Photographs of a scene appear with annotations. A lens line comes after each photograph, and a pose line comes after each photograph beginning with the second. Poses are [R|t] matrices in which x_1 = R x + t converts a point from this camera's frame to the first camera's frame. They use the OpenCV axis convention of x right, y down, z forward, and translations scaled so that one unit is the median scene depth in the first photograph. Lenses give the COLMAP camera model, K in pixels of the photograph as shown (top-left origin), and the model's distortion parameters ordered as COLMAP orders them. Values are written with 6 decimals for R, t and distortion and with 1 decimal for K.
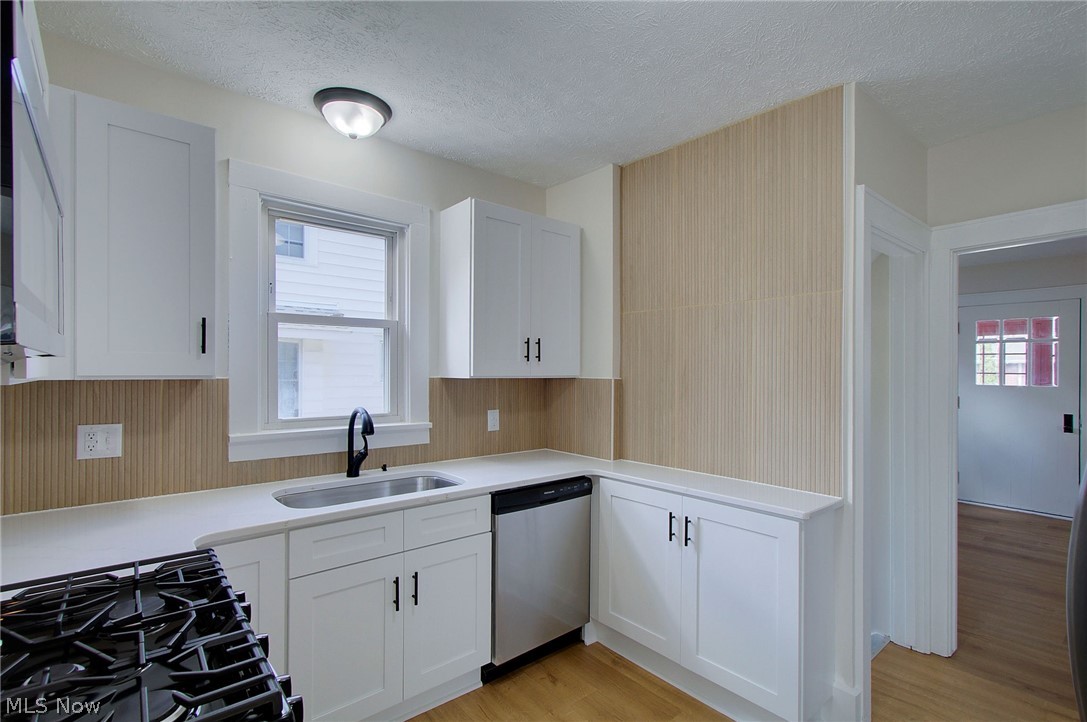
lens RADIAL K [[502.7, 0, 519.5], [0, 502.7, 374.5], [0, 0, 1]] dist [-0.003677, 0.000047]
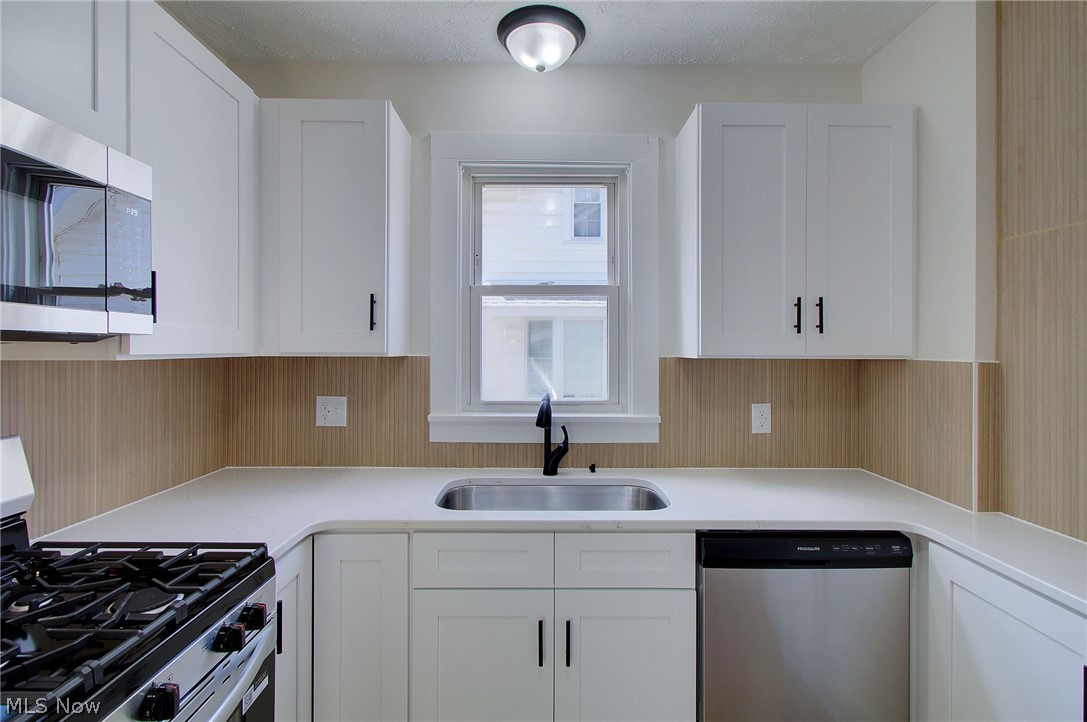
lens RADIAL K [[502.7, 0, 544.6], [0, 502.7, 352.1], [0, 0, 1]] dist [-0.003677, 0.000047]
pose [[0.784373, 0.002205, -0.620285, 0.177627], [-0.003880, 0.999992, -0.001351, 0.000059], [0.620277, 0.003466, 0.784375, 0.319518]]
